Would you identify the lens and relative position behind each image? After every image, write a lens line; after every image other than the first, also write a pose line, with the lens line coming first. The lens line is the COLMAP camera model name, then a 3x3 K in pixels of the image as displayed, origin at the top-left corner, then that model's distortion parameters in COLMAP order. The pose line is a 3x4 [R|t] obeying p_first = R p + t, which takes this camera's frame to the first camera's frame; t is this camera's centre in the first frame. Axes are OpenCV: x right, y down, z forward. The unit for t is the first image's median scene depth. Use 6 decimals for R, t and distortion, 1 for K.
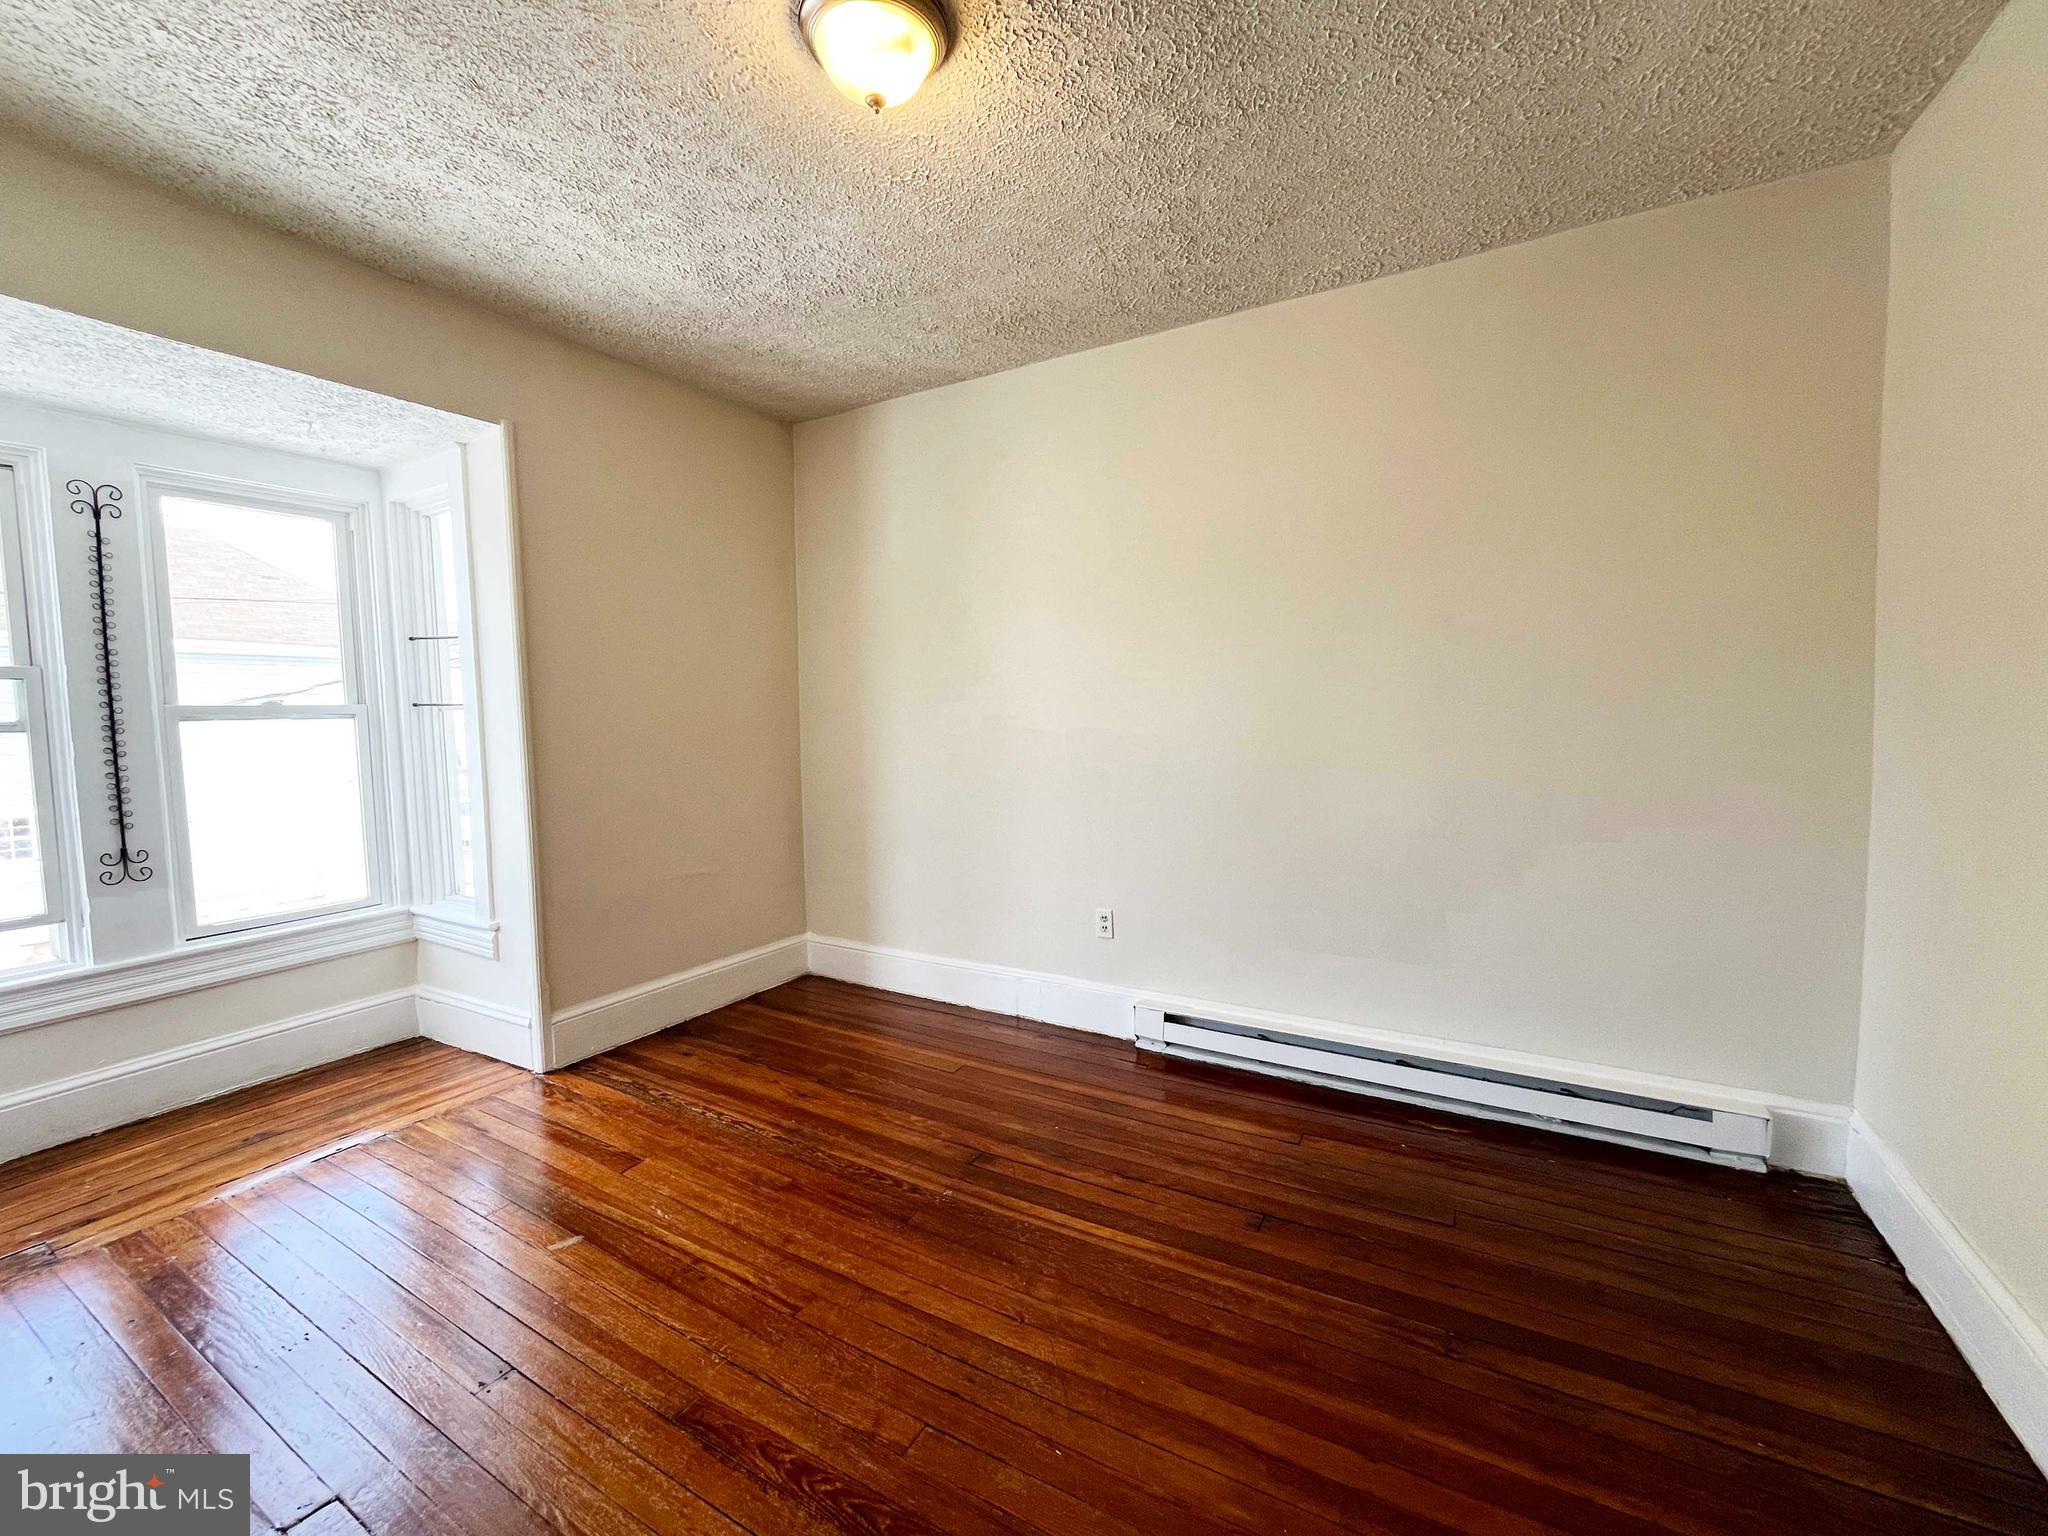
lens RADIAL K [[826.4, 0, 1021.2], [0, 826.4, 768.5], [0, 0, 1]] dist [-0.000129, 0.000105]
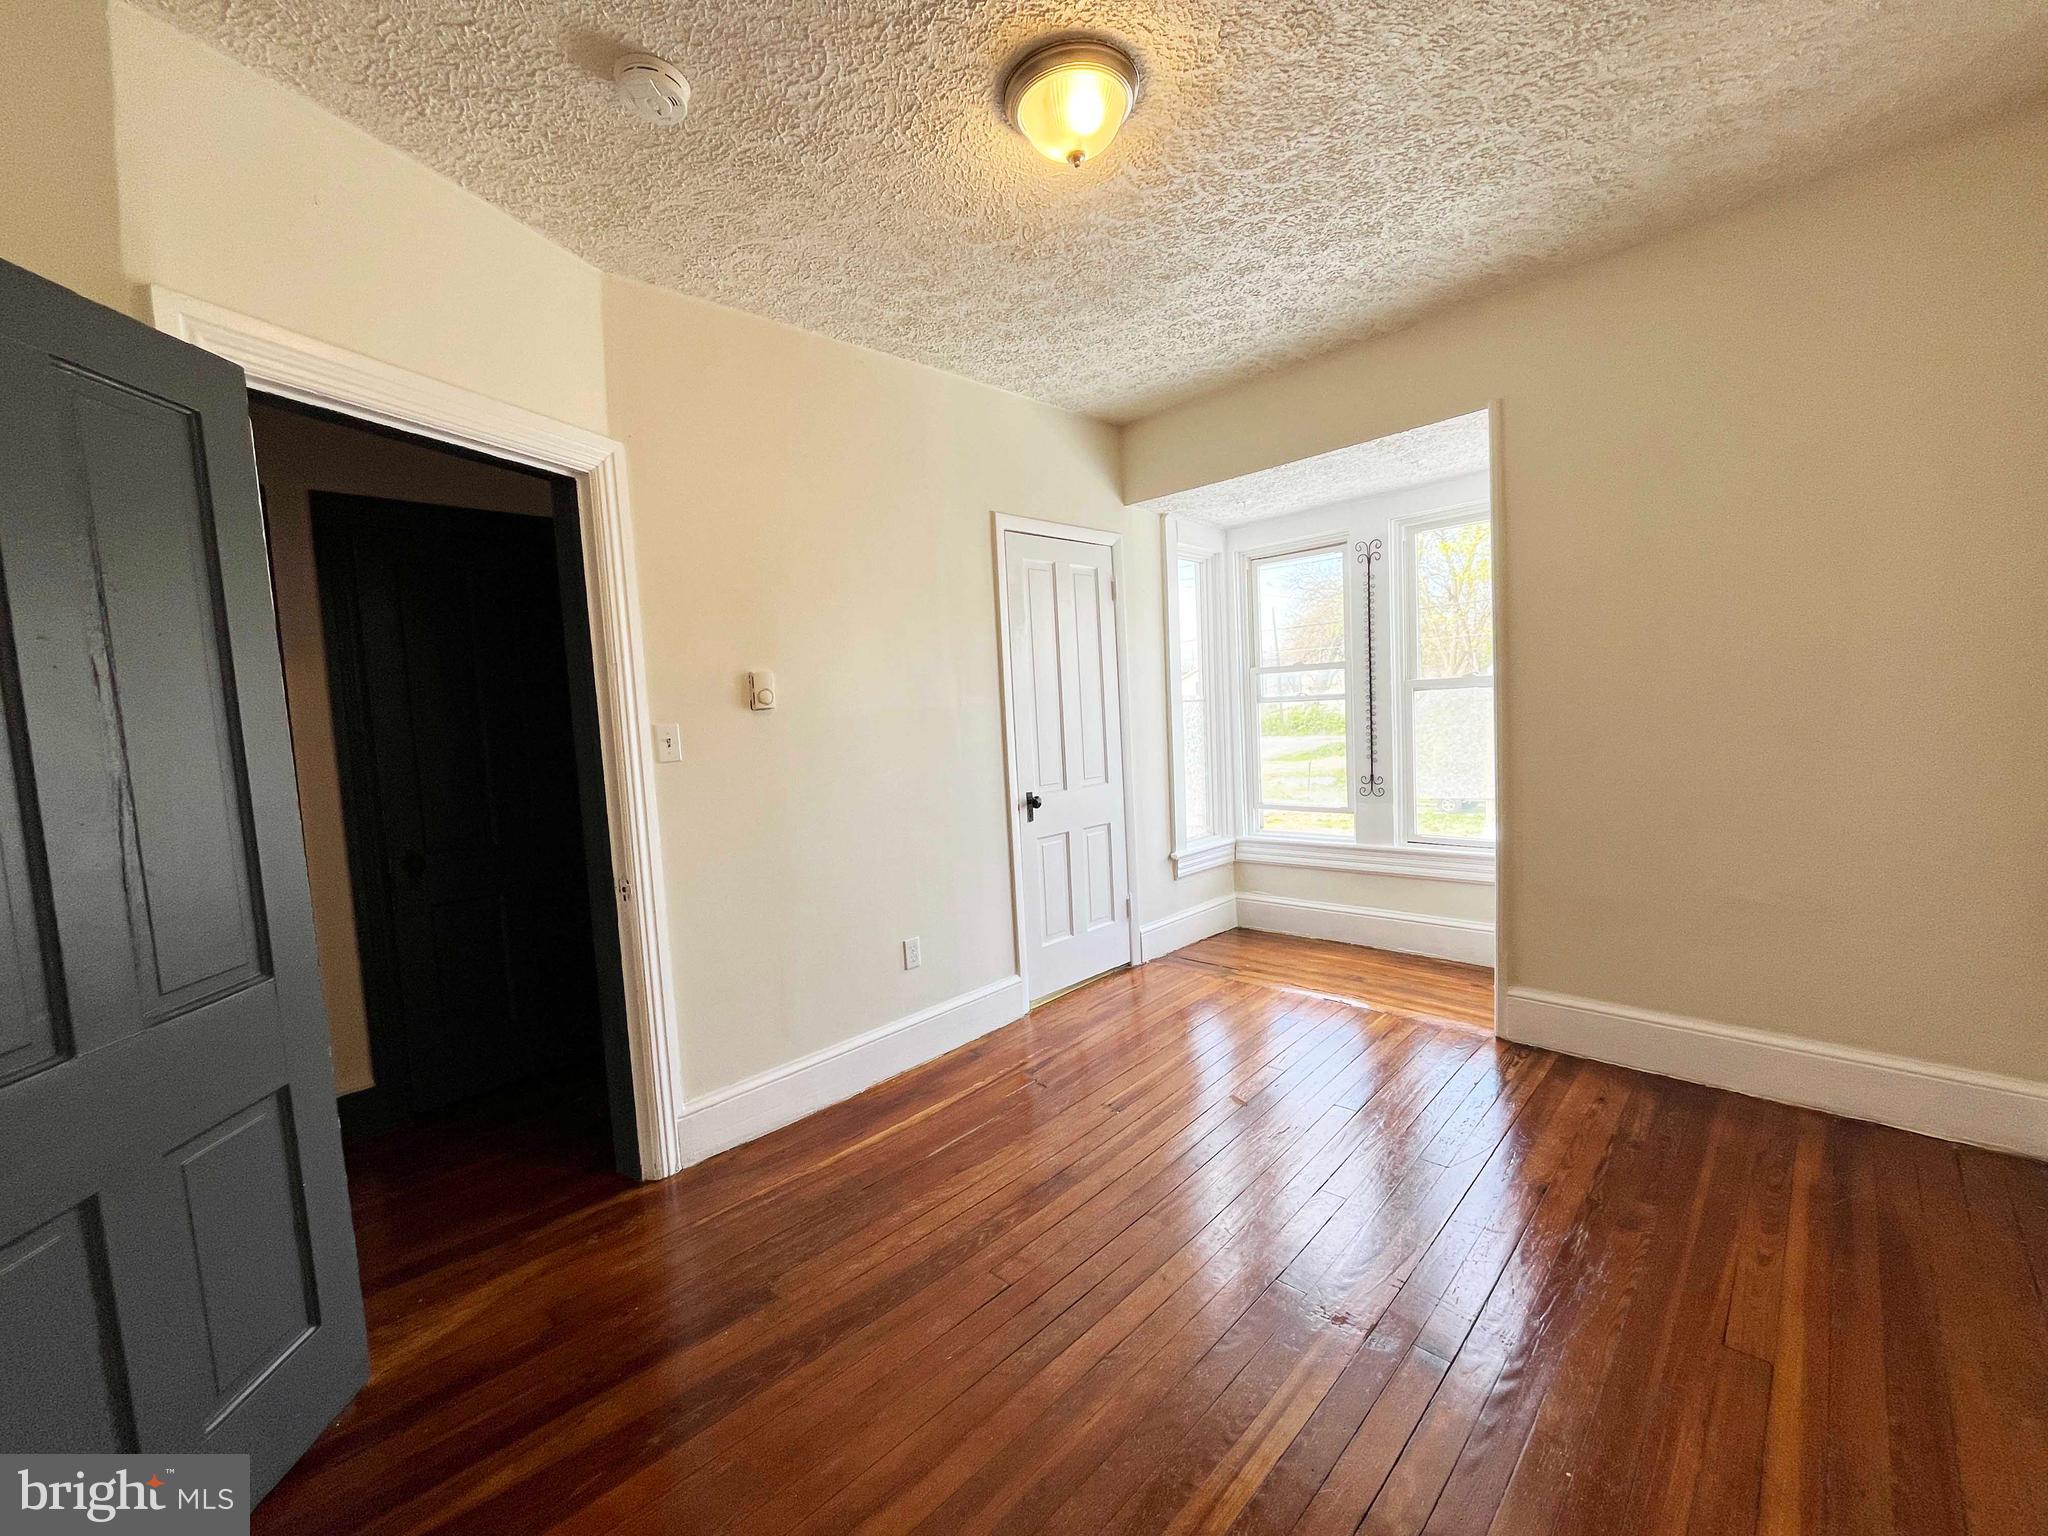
lens RADIAL K [[826.4, 0, 1022.0], [0, 826.4, 769.0], [0, 0, 1]] dist [-0.000129, 0.000105]
pose [[-0.246225, 0.104995, -0.963509, 0.585345], [-0.010059, 0.993785, 0.110864, -0.079740], [0.969161, 0.036990, -0.243638, 0.740494]]
